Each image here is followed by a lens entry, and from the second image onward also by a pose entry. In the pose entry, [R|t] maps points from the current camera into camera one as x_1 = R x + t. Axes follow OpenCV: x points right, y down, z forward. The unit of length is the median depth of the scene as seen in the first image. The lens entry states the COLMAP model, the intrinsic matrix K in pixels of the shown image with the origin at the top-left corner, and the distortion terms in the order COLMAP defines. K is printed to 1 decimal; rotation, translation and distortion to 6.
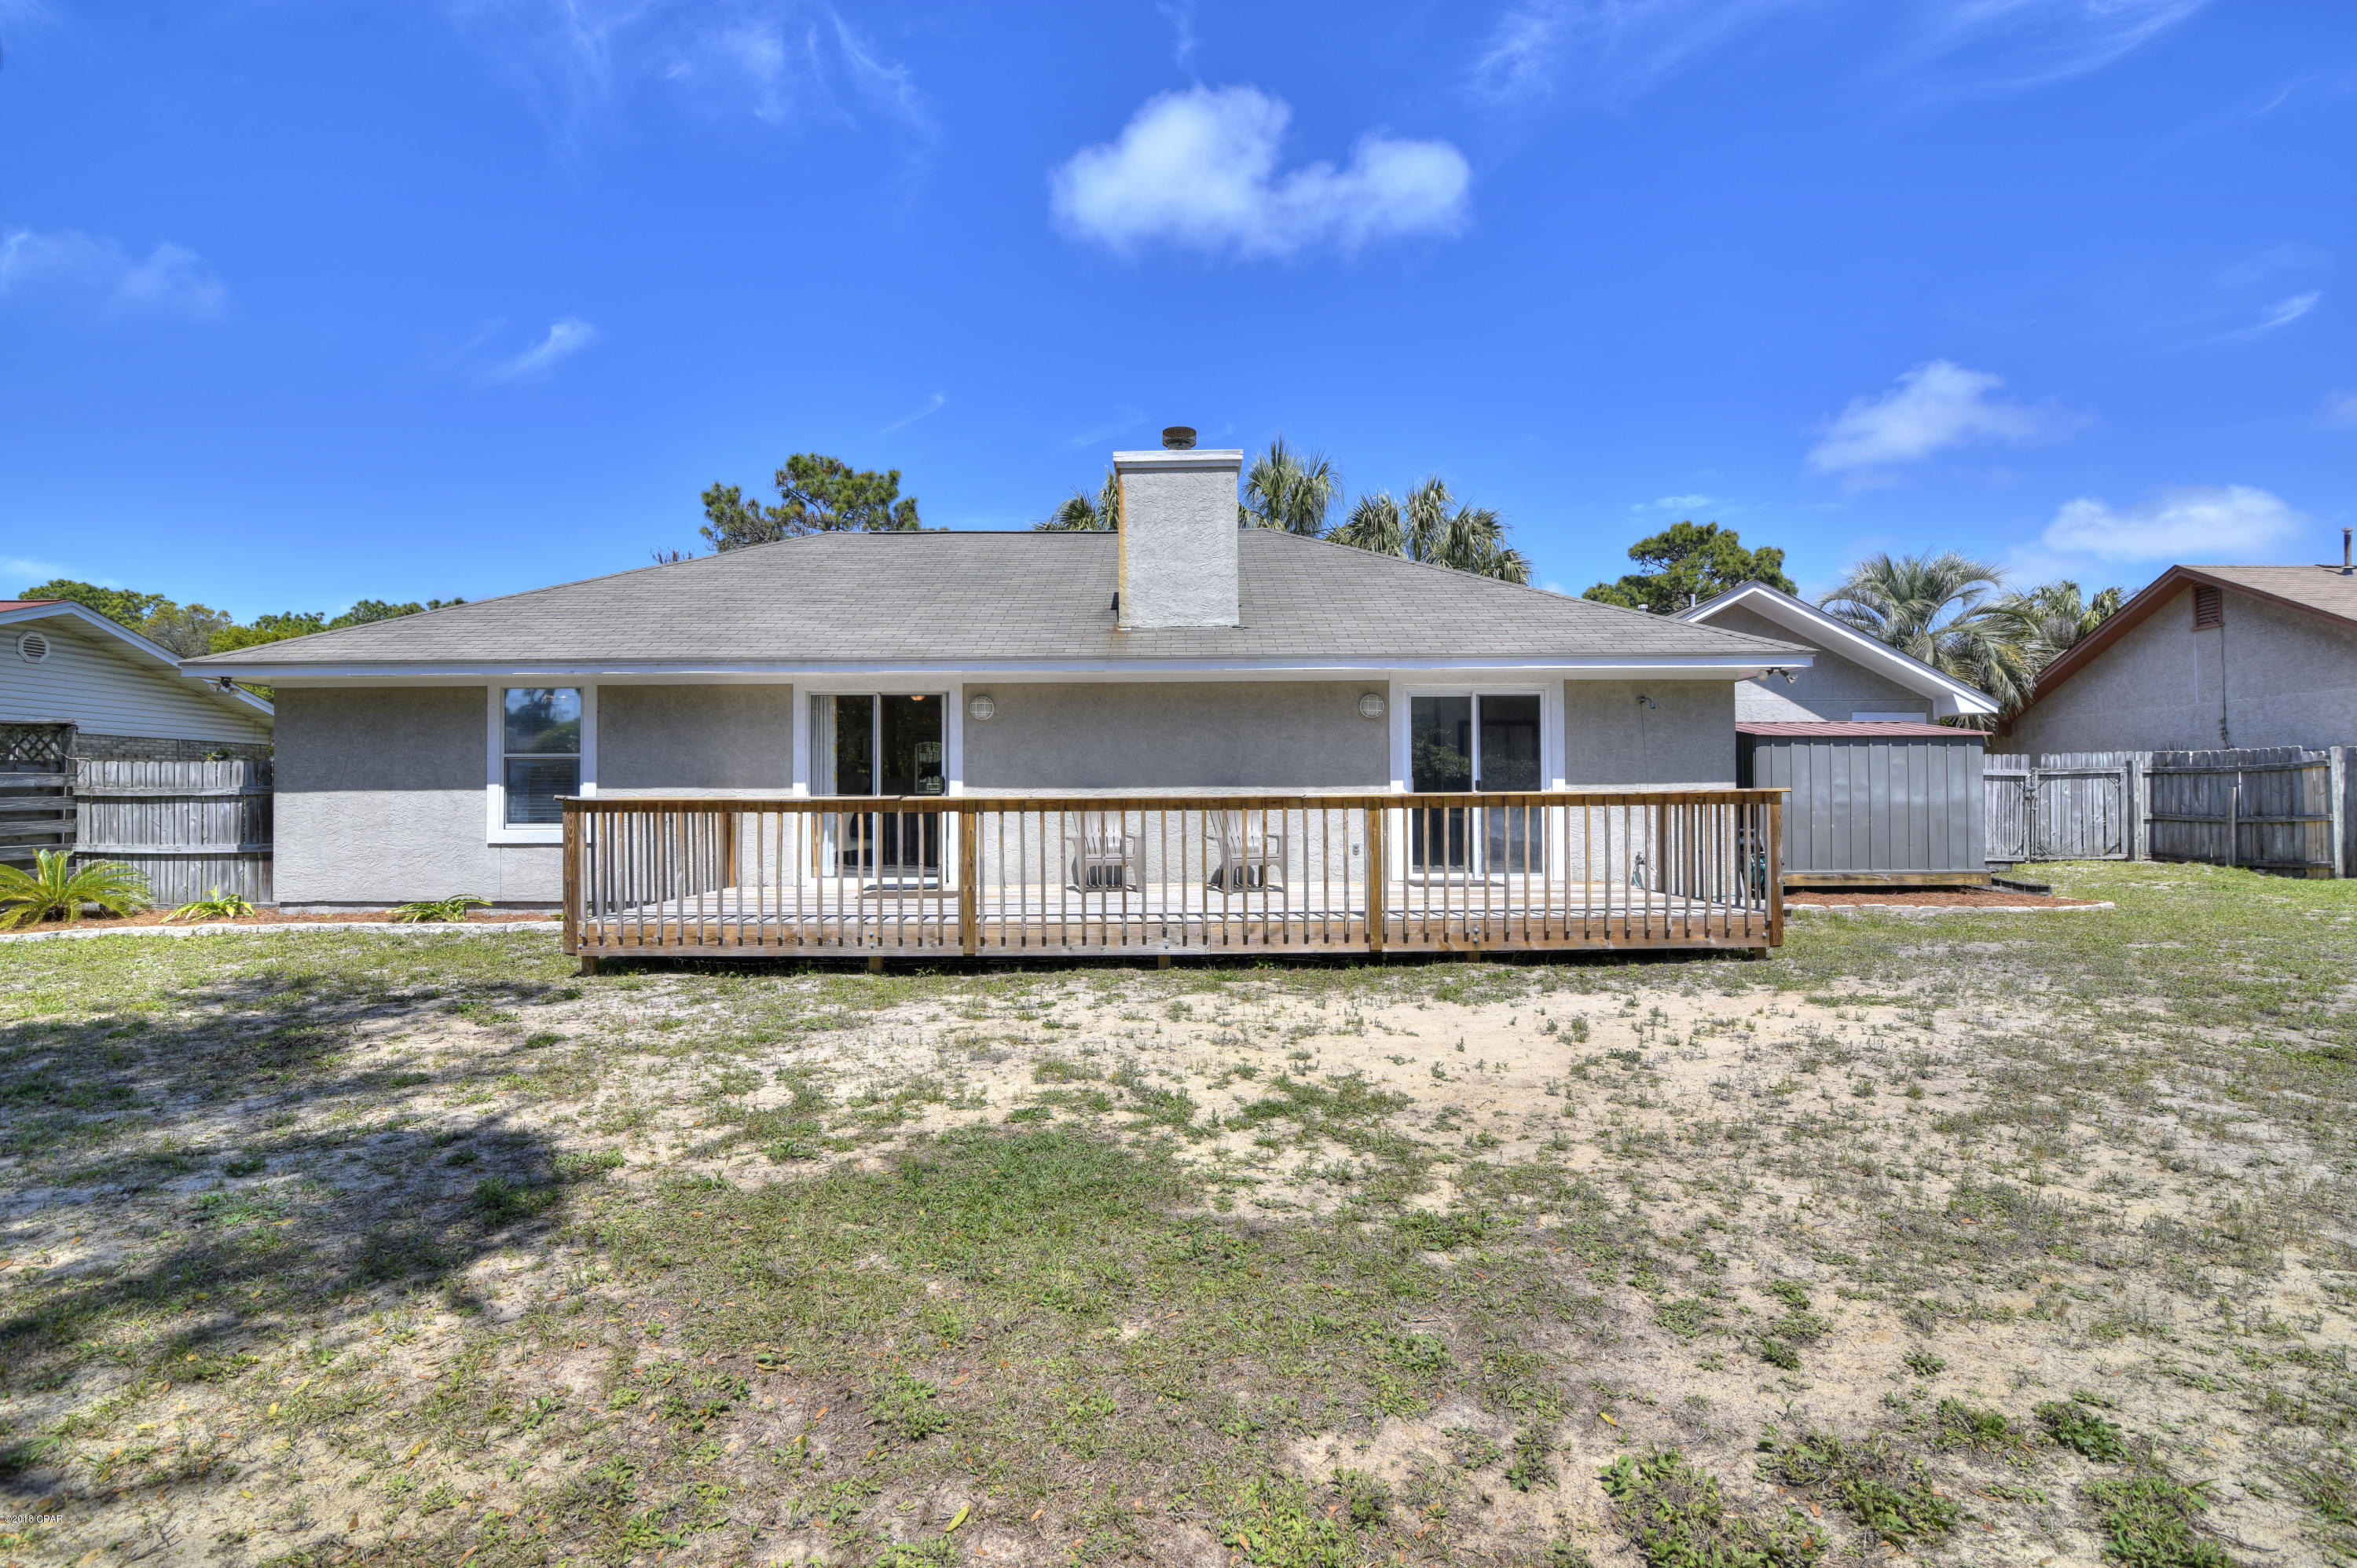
lens RADIAL K [[1057.2, 0, 1177.3], [0, 1057.2, 807.2], [0, 0, 1]] dist [-0.011050, 0.000360]
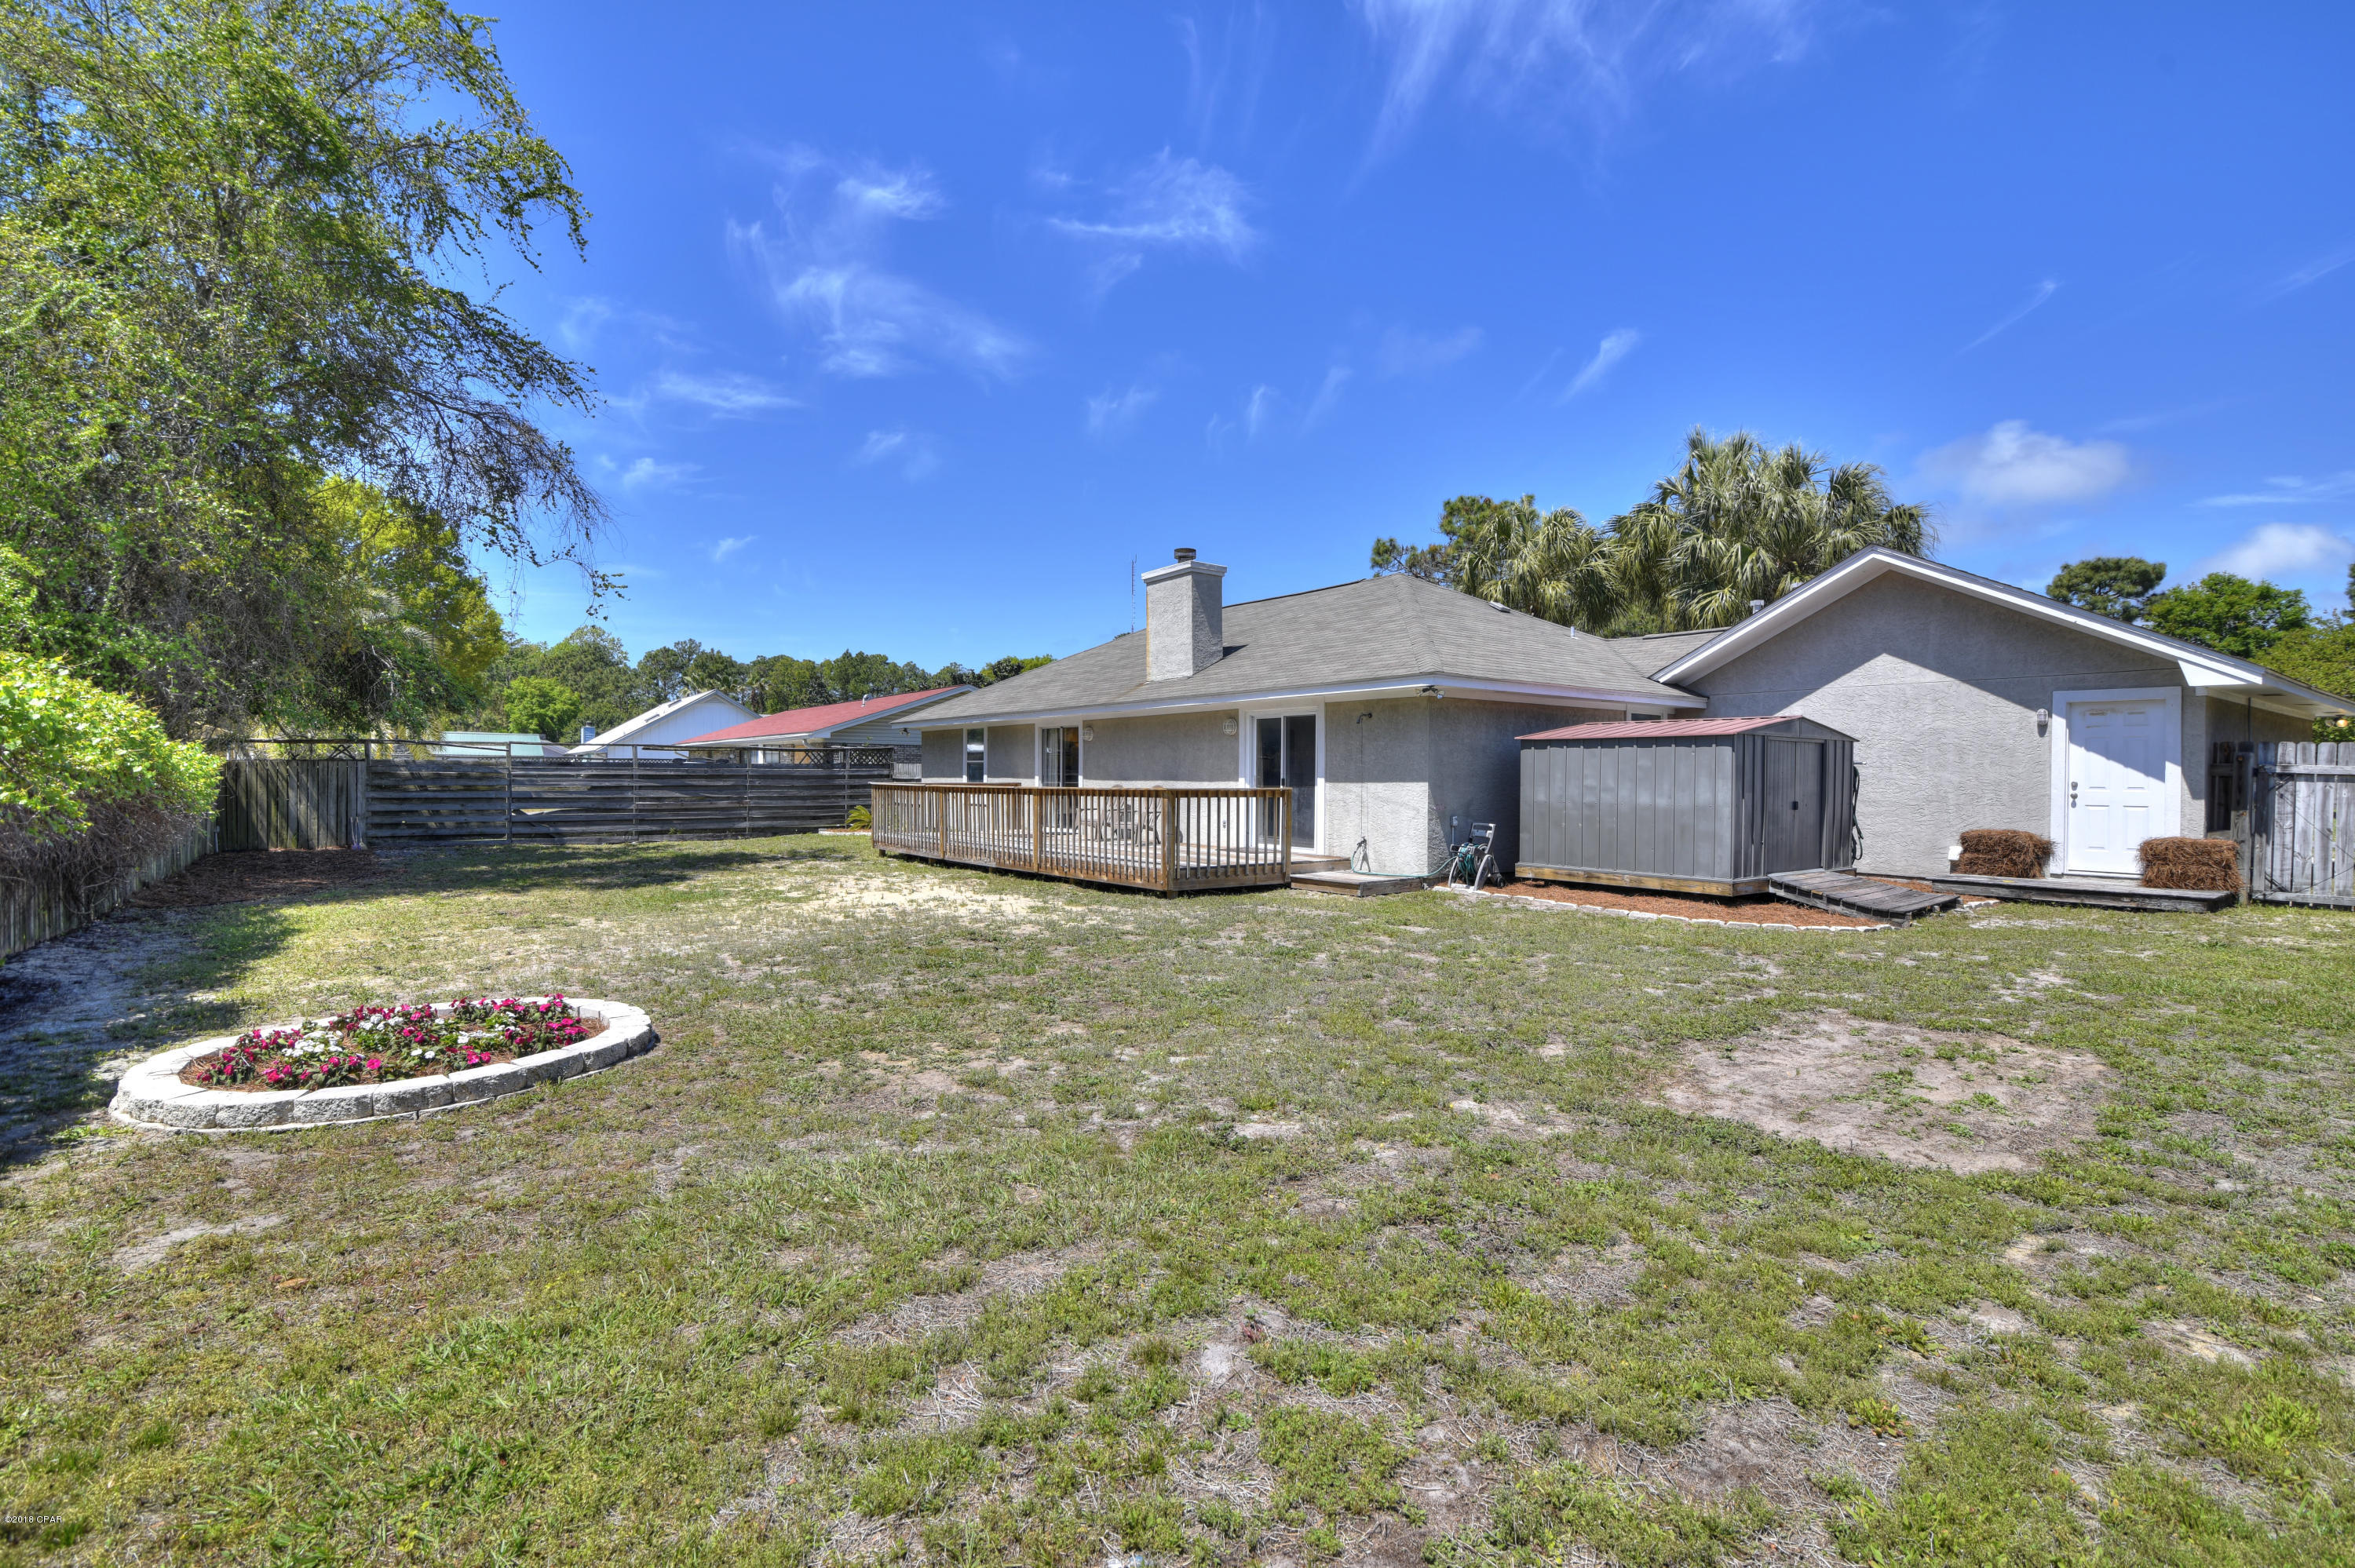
lens RADIAL K [[1094.0, 0, 1172.1], [0, 1094.0, 784.2], [0, 0, 1]] dist [-0.014175, 0.000698]
pose [[0.611855, 0.011646, -0.790884, 1.264670], [-0.023545, 0.999717, -0.003494, -0.009770], [0.790620, 0.020759, 0.611956, 0.022859]]
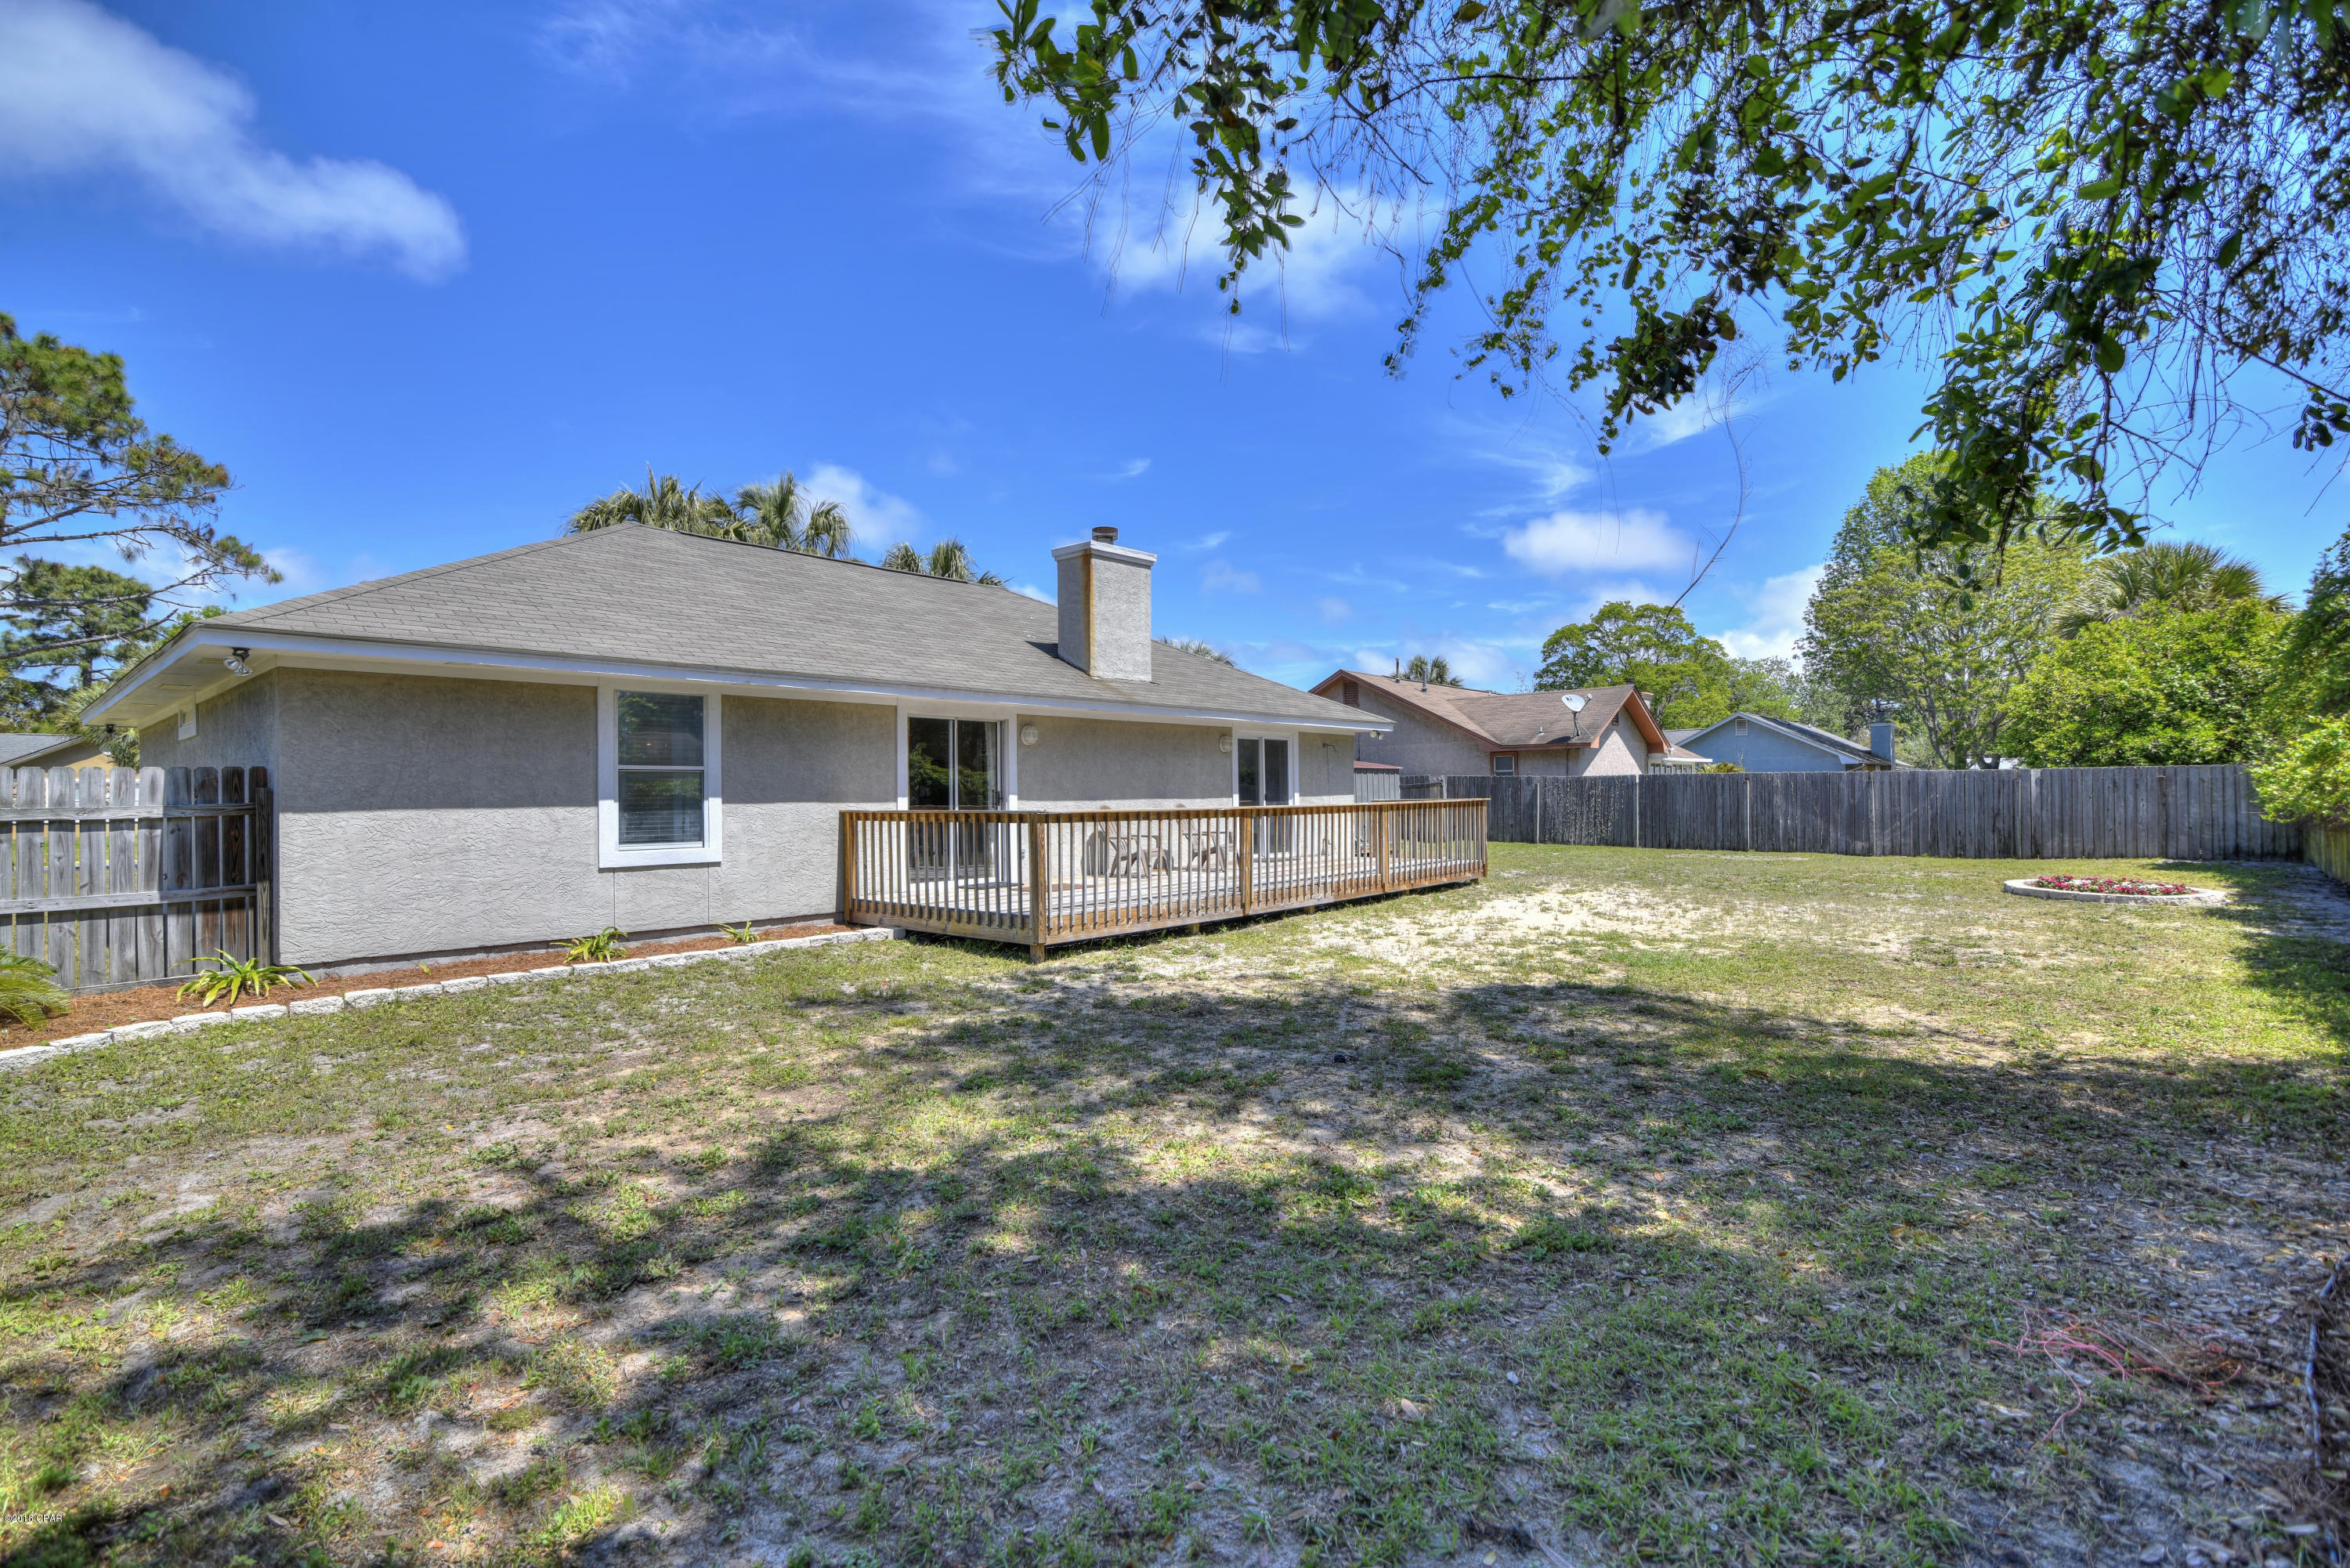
lens RADIAL K [[1125.3, 0, 1084.4], [0, 1125.3, 785.1], [0, 0, 1]] dist [-0.013606, 0.000088]
pose [[0.682923, 0.005088, 0.730473, -1.045877], [0.020558, 0.999446, -0.026181, -0.001792], [-0.730201, 0.032896, 0.682440, 0.074872]]
